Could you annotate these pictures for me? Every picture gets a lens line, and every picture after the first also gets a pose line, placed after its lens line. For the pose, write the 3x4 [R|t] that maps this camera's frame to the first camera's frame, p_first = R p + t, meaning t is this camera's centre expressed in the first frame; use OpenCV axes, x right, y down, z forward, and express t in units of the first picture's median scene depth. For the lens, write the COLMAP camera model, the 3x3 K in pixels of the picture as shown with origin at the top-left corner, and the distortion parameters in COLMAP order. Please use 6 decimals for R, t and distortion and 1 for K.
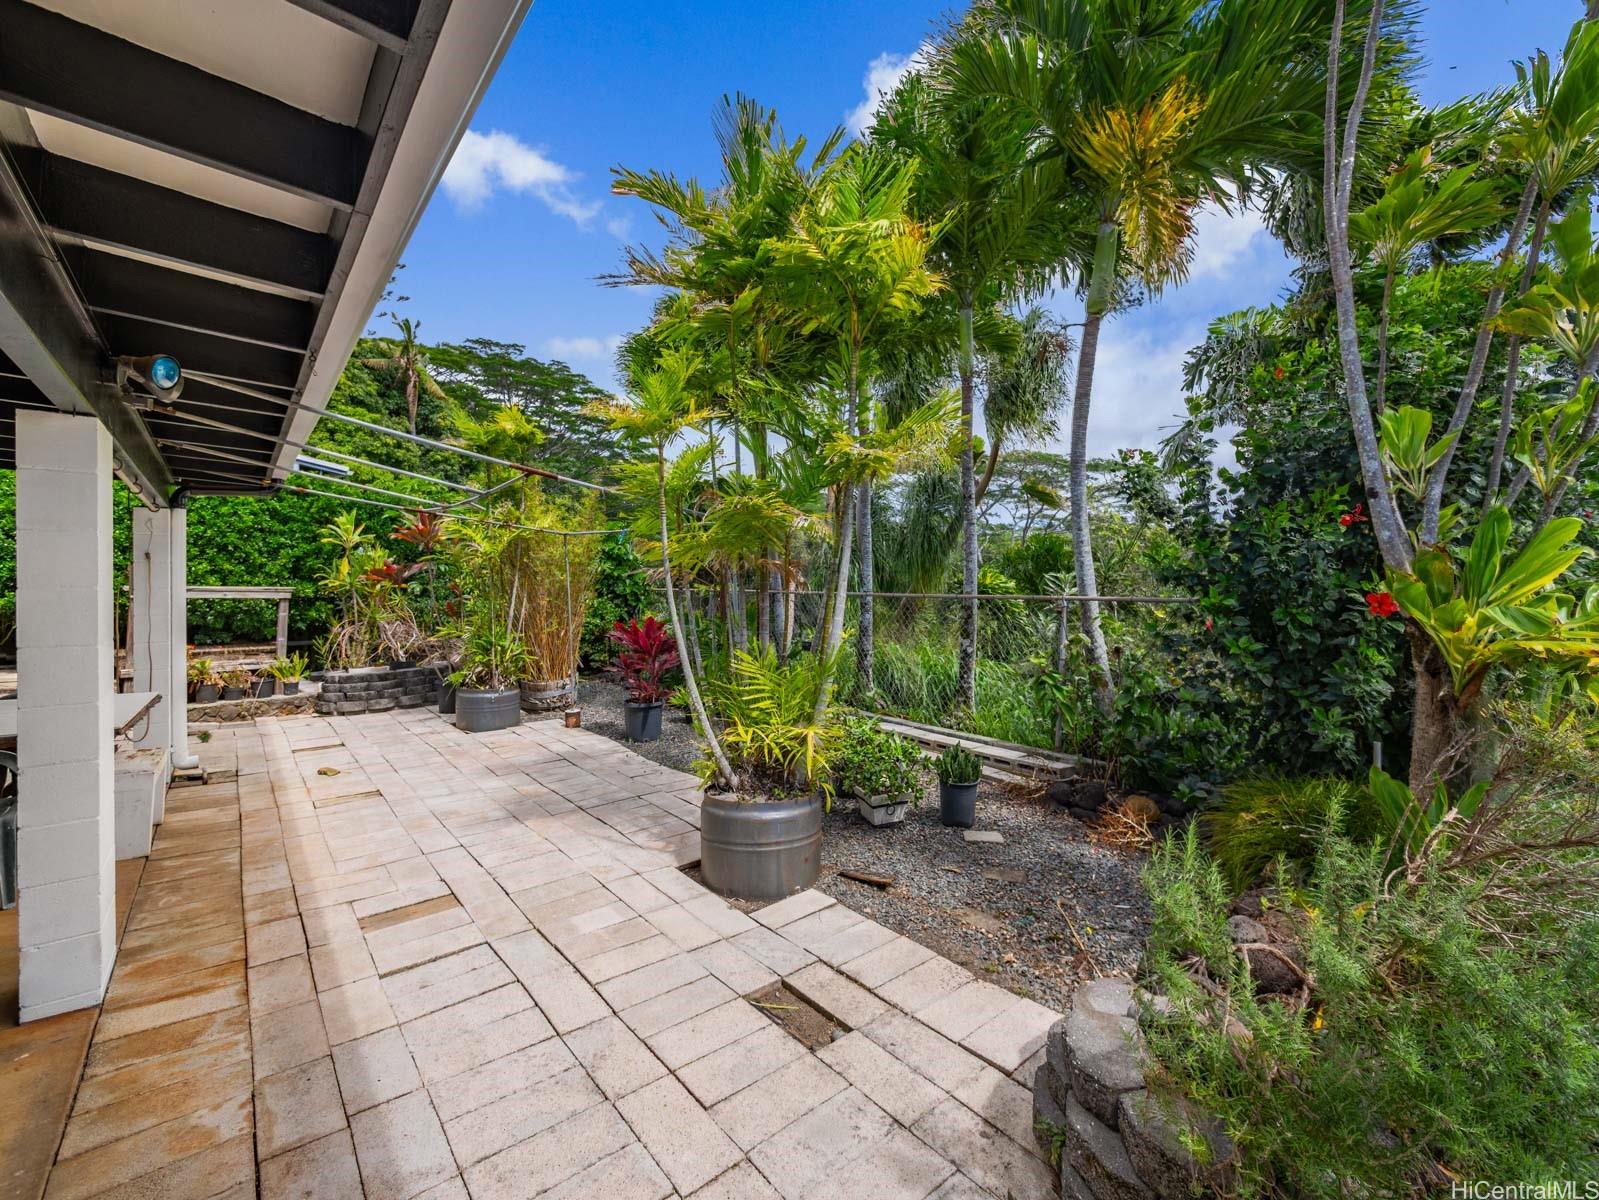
lens RADIAL K [[668.3, 0, 794.8], [0, 668.3, 596.9], [0, 0, 1]] dist [-0.001845, -0.000030]
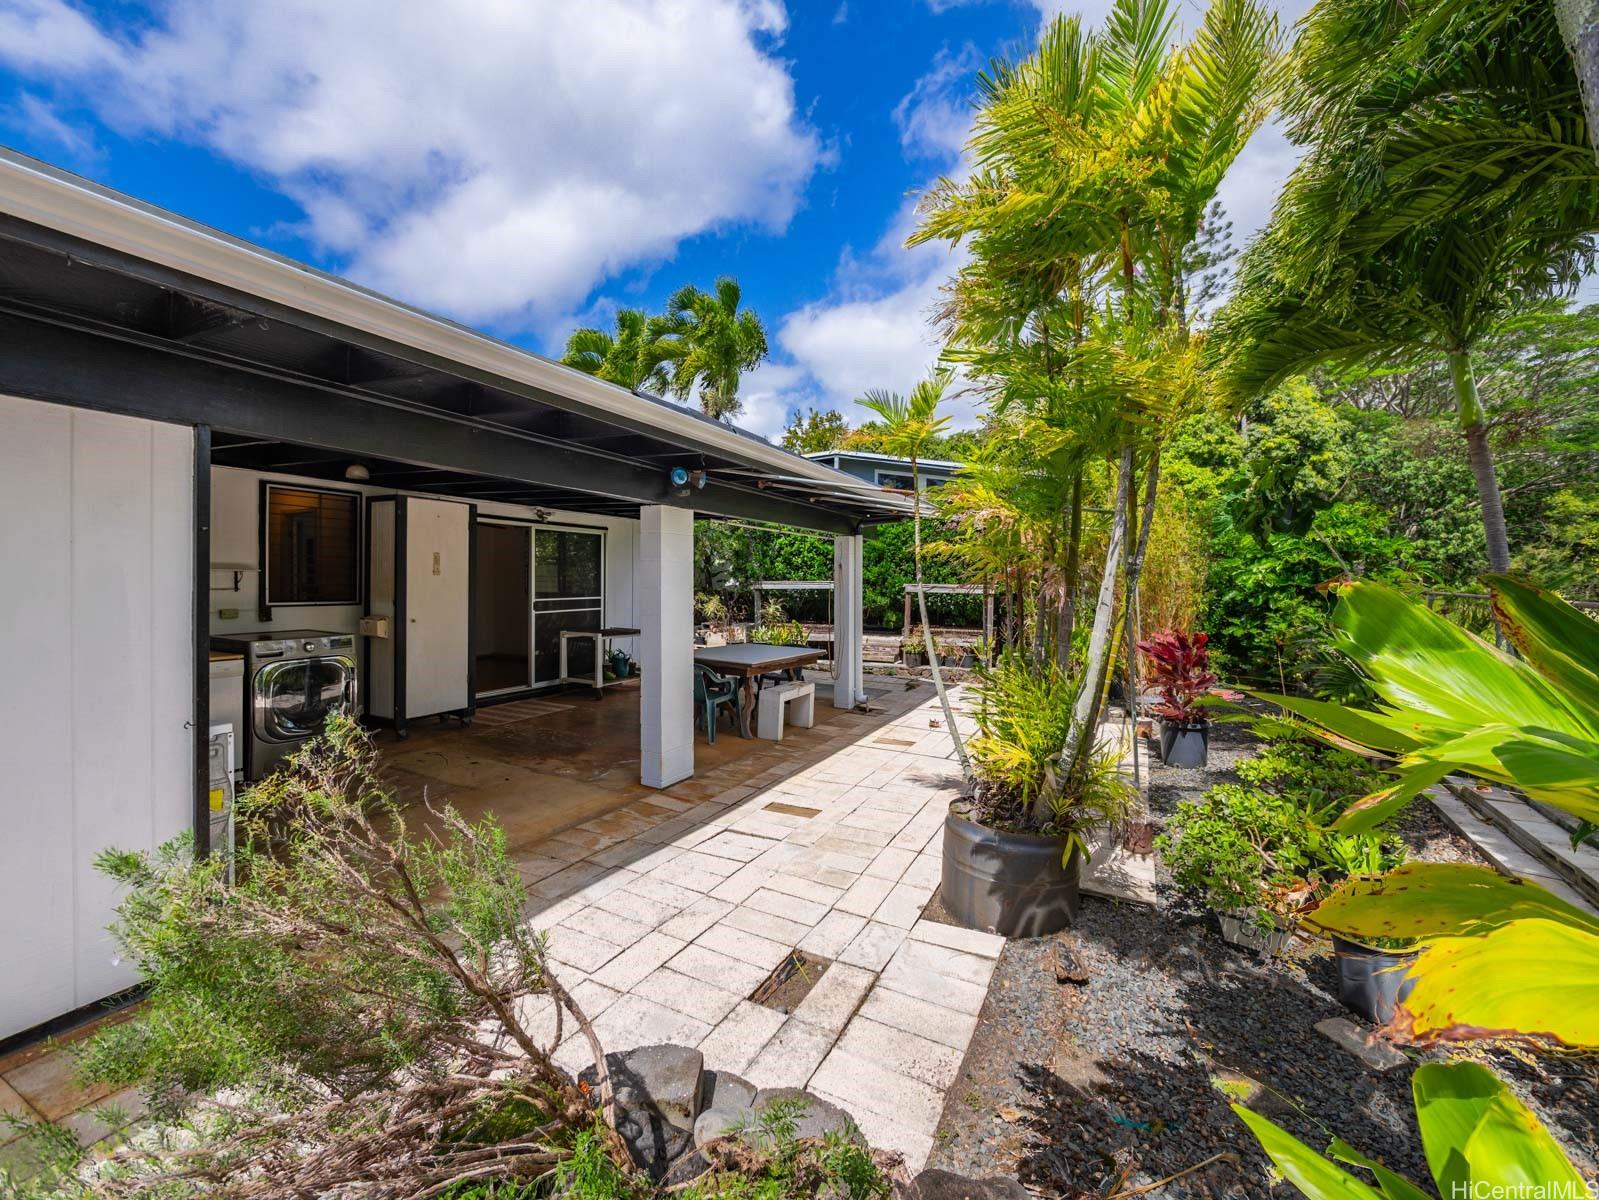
lens RADIAL K [[668.3, 0, 793.0], [0, 668.3, 590.4], [0, 0, 1]] dist [-0.001845, -0.000030]
pose [[0.387725, 0.013855, -0.921671, 0.848797], [-0.018786, 0.999798, 0.007127, -0.018818], [0.921584, 0.014552, 0.387907, 0.479874]]
